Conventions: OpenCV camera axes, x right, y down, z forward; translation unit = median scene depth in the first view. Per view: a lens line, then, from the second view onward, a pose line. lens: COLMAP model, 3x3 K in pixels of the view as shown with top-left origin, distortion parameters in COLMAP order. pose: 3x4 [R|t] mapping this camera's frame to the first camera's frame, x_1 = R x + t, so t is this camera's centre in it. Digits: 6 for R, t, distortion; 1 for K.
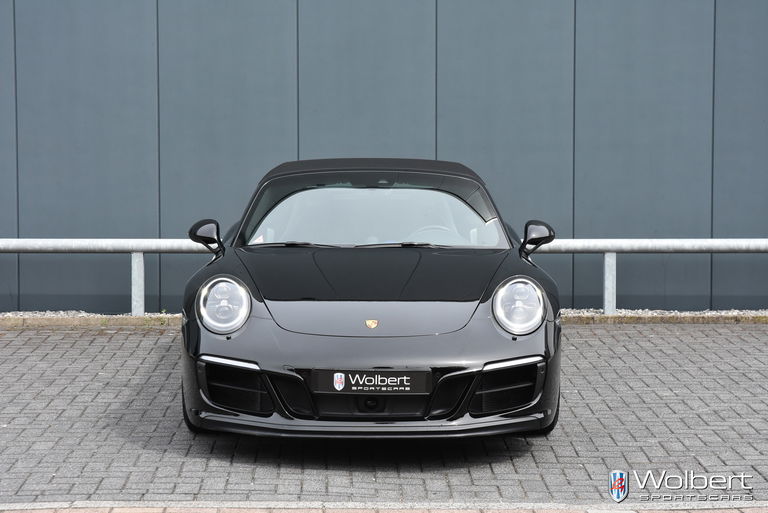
lens RADIAL K [[1861.3, 0, 384.0], [0, 1861.3, 256.5], [0, 0, 1]] dist [0.051341, 0.215379]
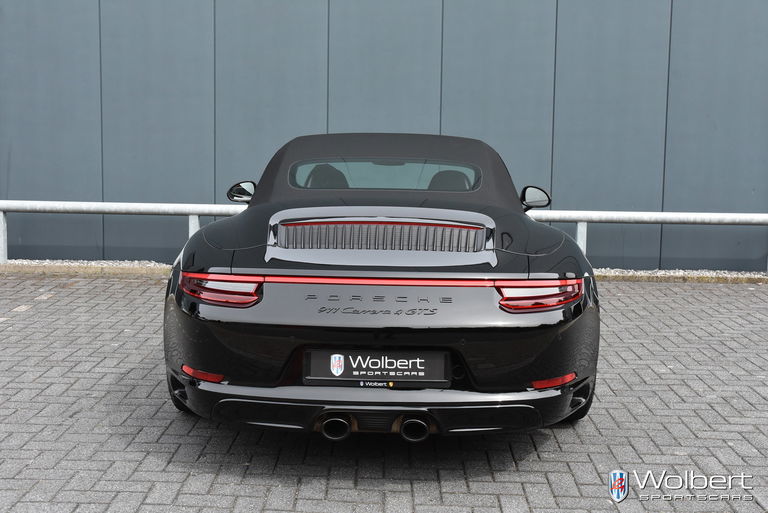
lens RADIAL K [[980.4, 0, 384.0], [0, 980.4, 256.5], [0, 0, 1]] dist [-0.006114, 0.004838]
pose [[0.999435, 0.019302, -0.027526, 0.010367], [-0.017941, 0.998644, 0.048864, -0.008701], [0.028432, -0.048343, 0.998426, 0.356990]]
